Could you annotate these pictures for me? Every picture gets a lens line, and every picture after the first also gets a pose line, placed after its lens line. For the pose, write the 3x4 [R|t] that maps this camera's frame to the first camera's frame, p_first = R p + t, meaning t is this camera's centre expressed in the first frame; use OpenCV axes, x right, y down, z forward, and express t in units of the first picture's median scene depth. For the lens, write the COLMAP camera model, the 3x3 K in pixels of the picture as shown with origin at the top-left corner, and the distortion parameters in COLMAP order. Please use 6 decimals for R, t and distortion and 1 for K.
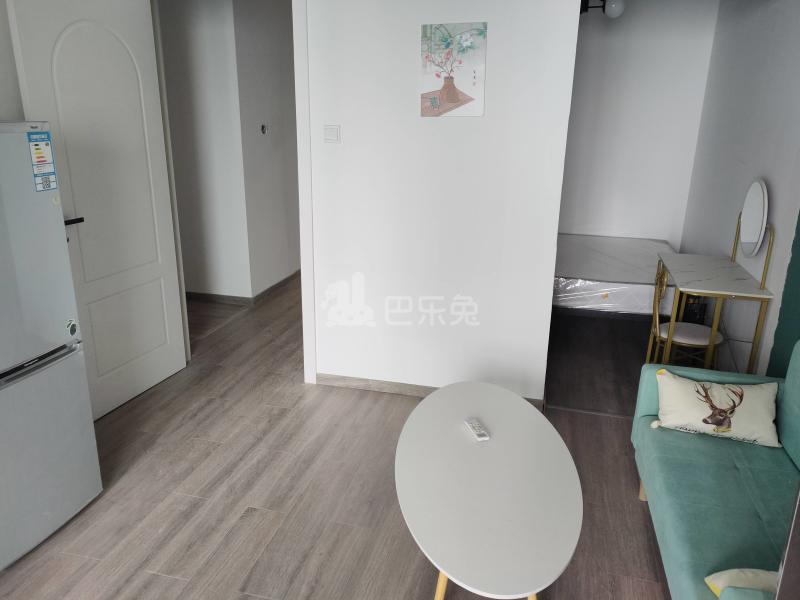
lens RADIAL K [[628.4, 0, 399.6], [0, 628.4, 300.0], [0, 0, 1]] dist [0.032915, -0.005835]
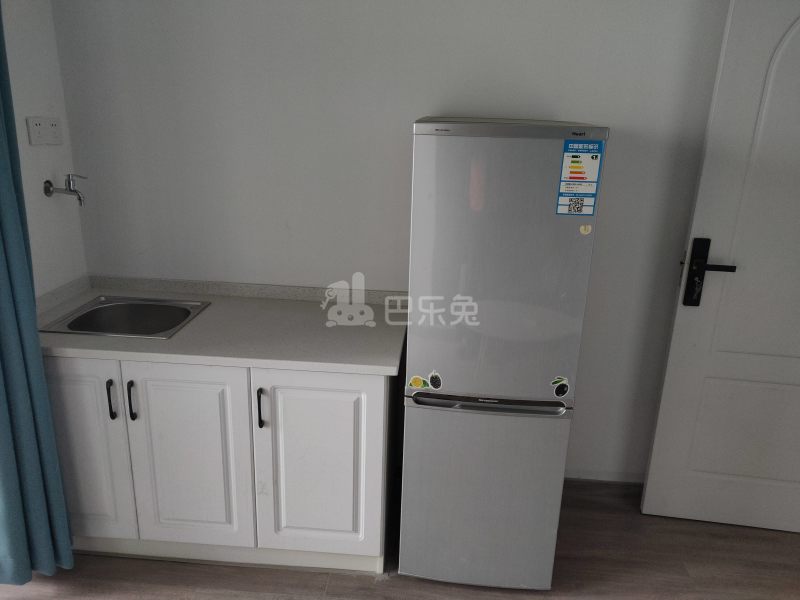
lens RADIAL K [[628.4, 0, 399.4], [0, 628.4, 303.0], [0, 0, 1]] dist [0.032915, -0.005835]
pose [[0.169072, 0.296374, -0.939988, 0.168849], [-0.315837, 0.919716, 0.233174, -0.185993], [0.933628, 0.257460, 0.249105, 0.634460]]
